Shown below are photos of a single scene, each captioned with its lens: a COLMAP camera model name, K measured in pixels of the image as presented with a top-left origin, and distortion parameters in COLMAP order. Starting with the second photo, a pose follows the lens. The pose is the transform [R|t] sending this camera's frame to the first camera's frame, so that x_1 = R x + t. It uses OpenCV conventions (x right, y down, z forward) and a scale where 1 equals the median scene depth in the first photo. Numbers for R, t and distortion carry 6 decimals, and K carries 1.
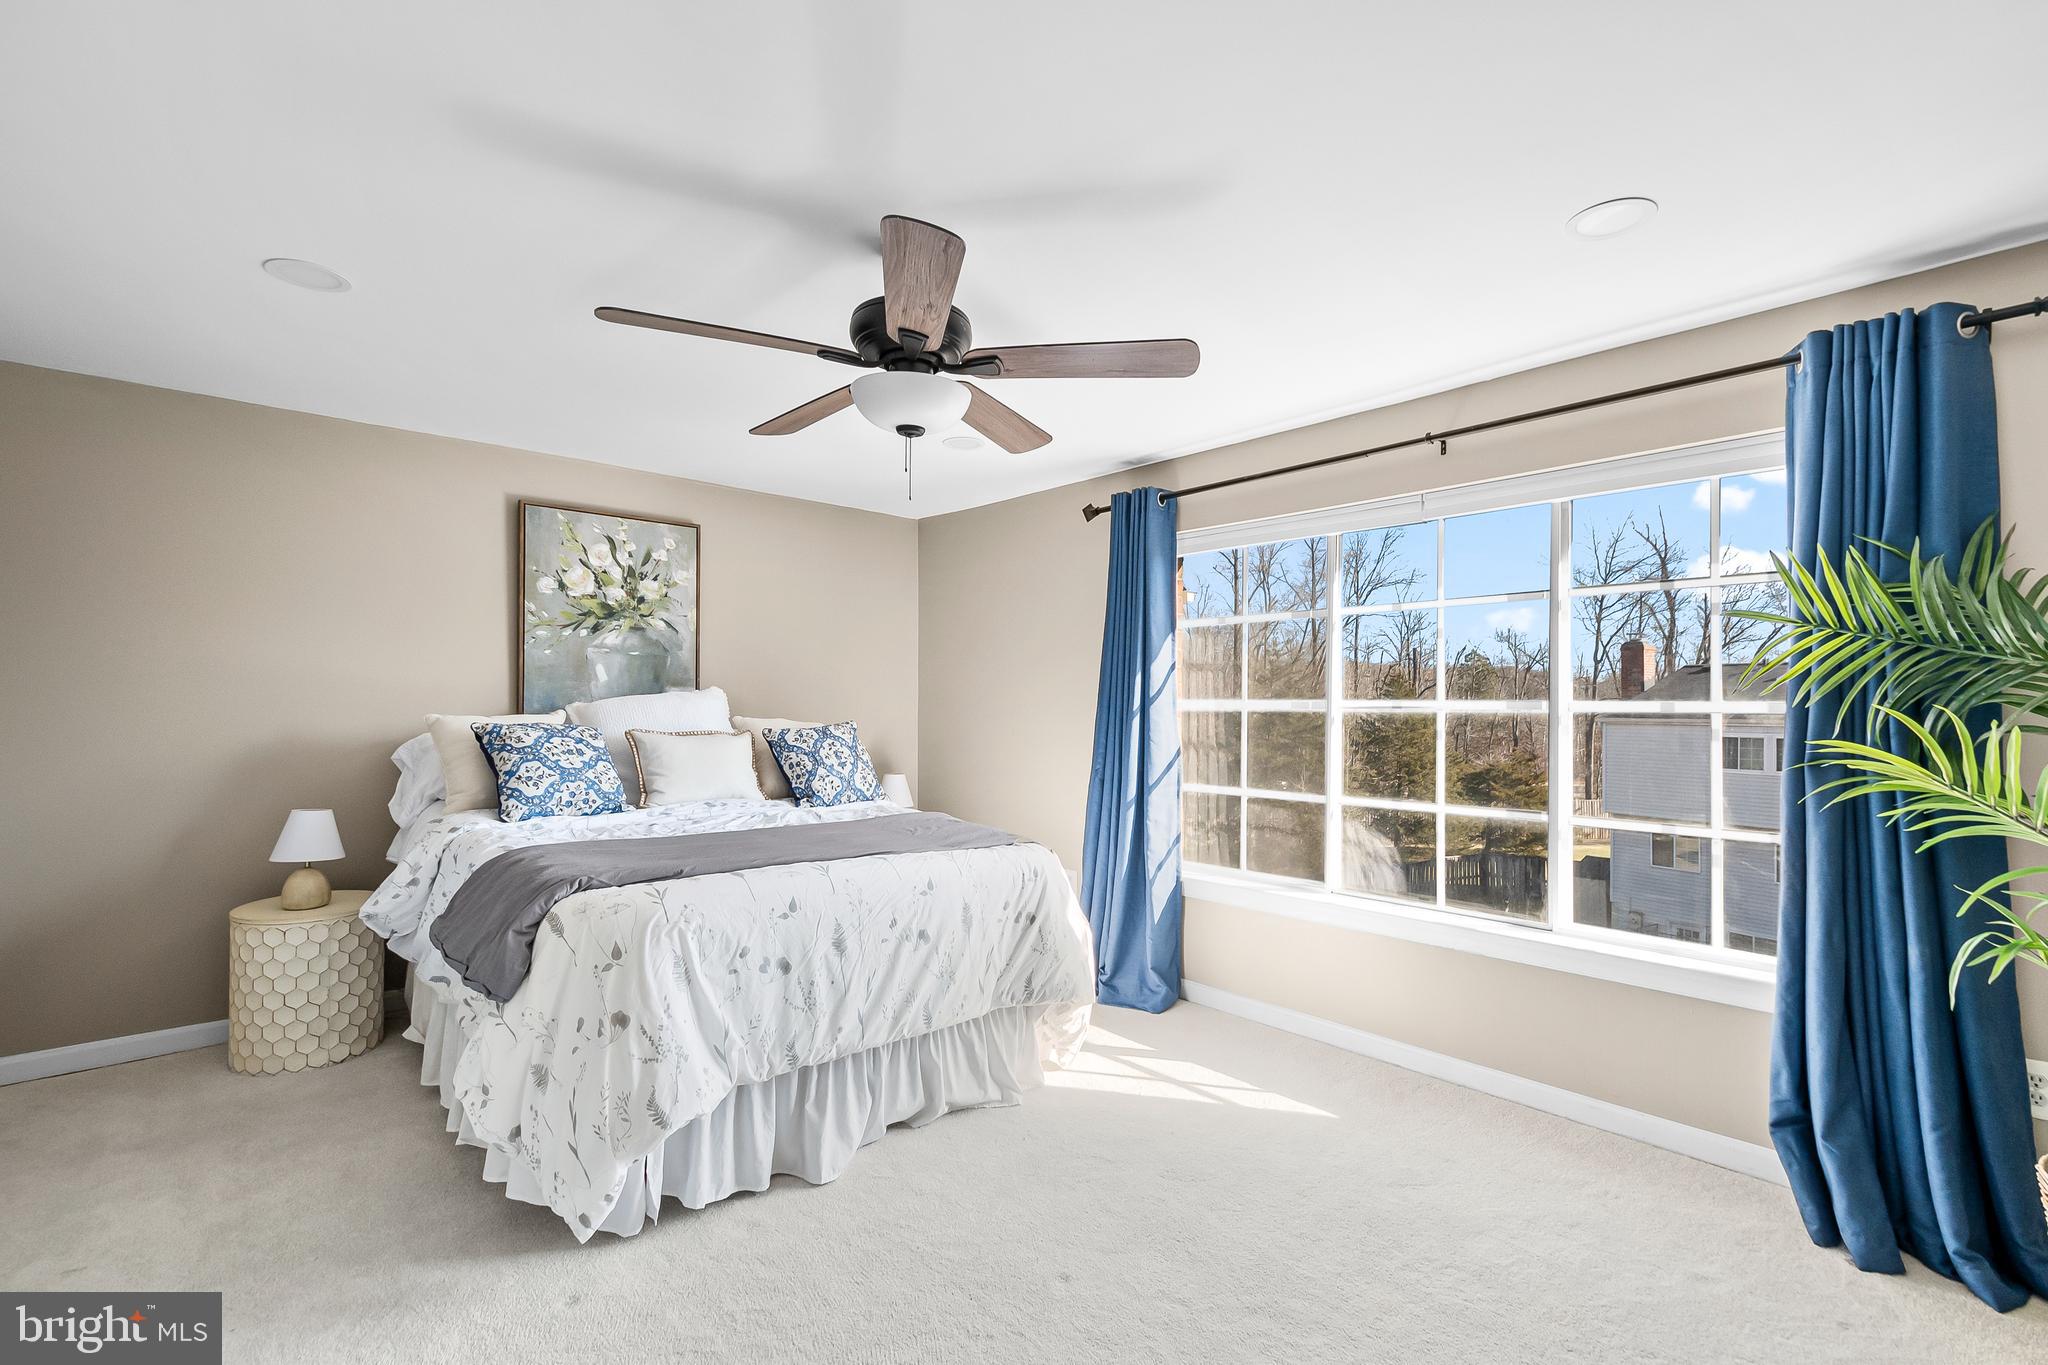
lens RADIAL K [[897.9, 0, 1027.6], [0, 897.9, 694.5], [0, 0, 1]] dist [0.007188, 0.000182]
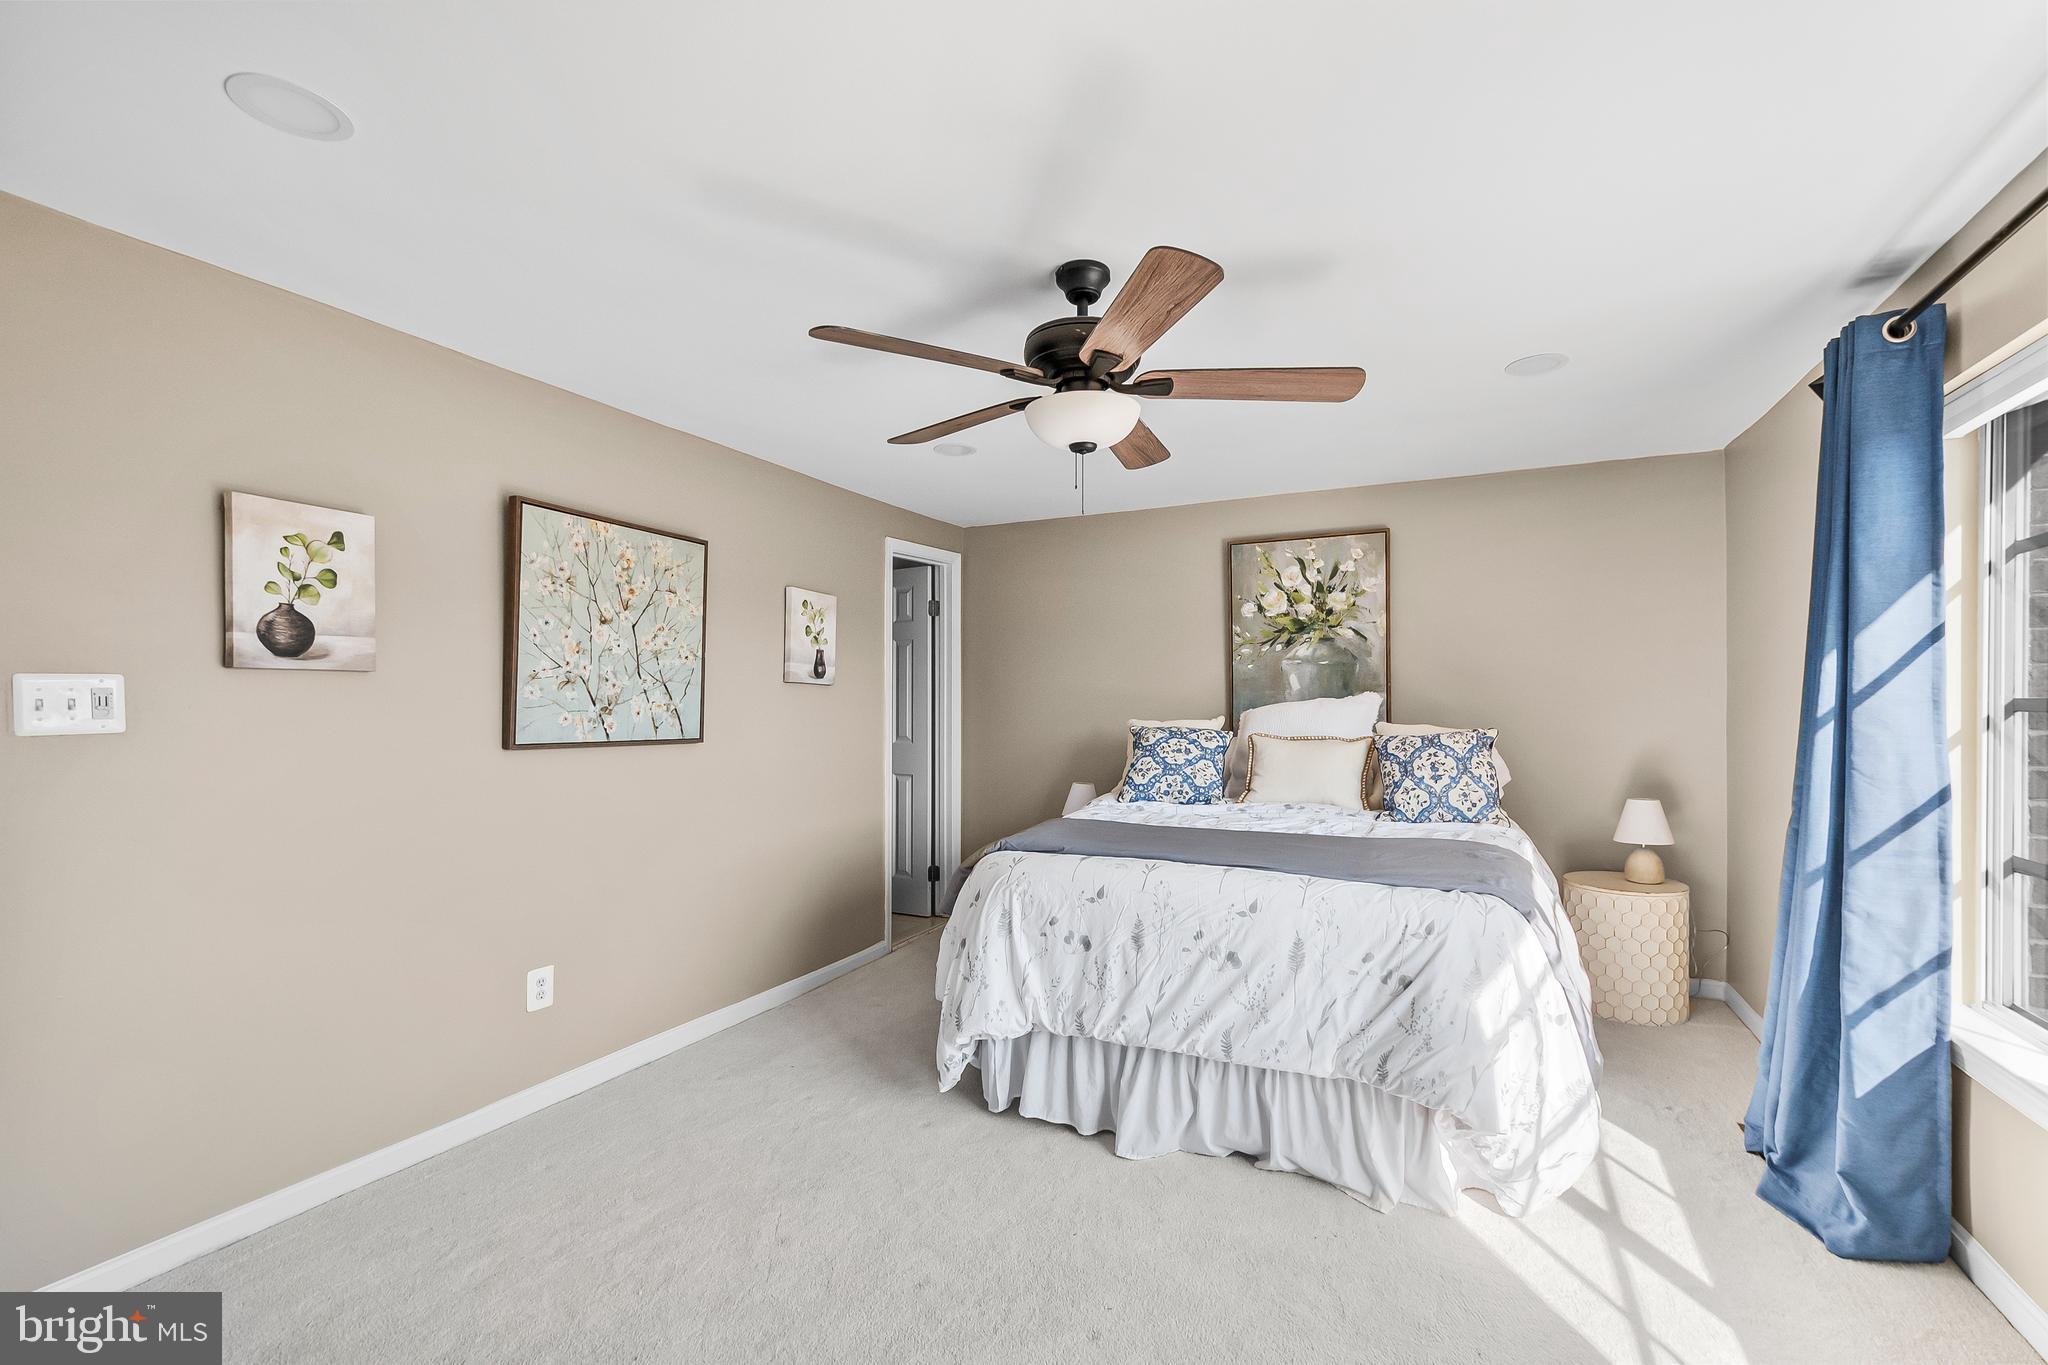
lens RADIAL K [[897.9, 0, 1073.5], [0, 897.9, 707.2], [0, 0, 1]] dist [0.007188, 0.000182]
pose [[0.395139, -0.009561, -0.918572, 0.488618], [0.018828, 0.999820, -0.002307, 0.004694], [0.918429, -0.016383, 0.395247, 0.347665]]
